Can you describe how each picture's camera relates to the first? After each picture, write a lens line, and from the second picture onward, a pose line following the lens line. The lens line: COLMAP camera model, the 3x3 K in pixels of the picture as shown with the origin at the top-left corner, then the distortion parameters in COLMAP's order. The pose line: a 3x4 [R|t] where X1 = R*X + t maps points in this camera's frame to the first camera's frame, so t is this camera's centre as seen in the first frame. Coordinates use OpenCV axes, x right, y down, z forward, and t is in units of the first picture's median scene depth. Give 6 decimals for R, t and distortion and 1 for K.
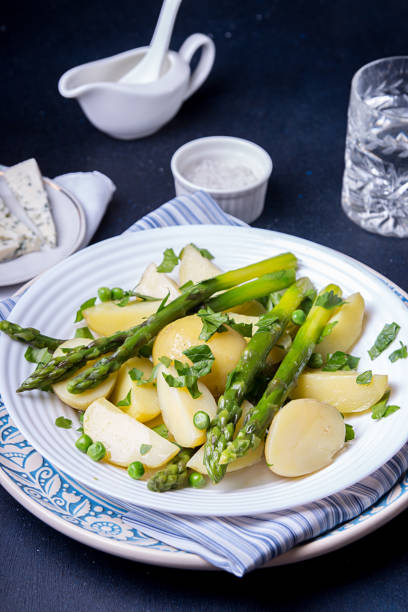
lens RADIAL K [[1195.9, 0, 204.0], [0, 1195.9, 306.0], [0, 0, 1]] dist [0.016749, 0.148001]
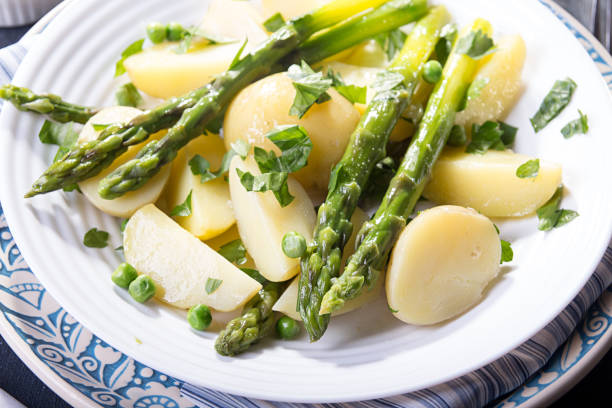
lens RADIAL K [[1195.9, 0, 306.0], [0, 1195.9, 204.0], [0, 0, 1]] dist [0.016749, 0.148001]
pose [[0.999984, -0.004665, 0.003294, 0.002637], [0.003812, 0.974777, 0.223149, -0.077624], [-0.004252, -0.223132, 0.974779, 0.327002]]
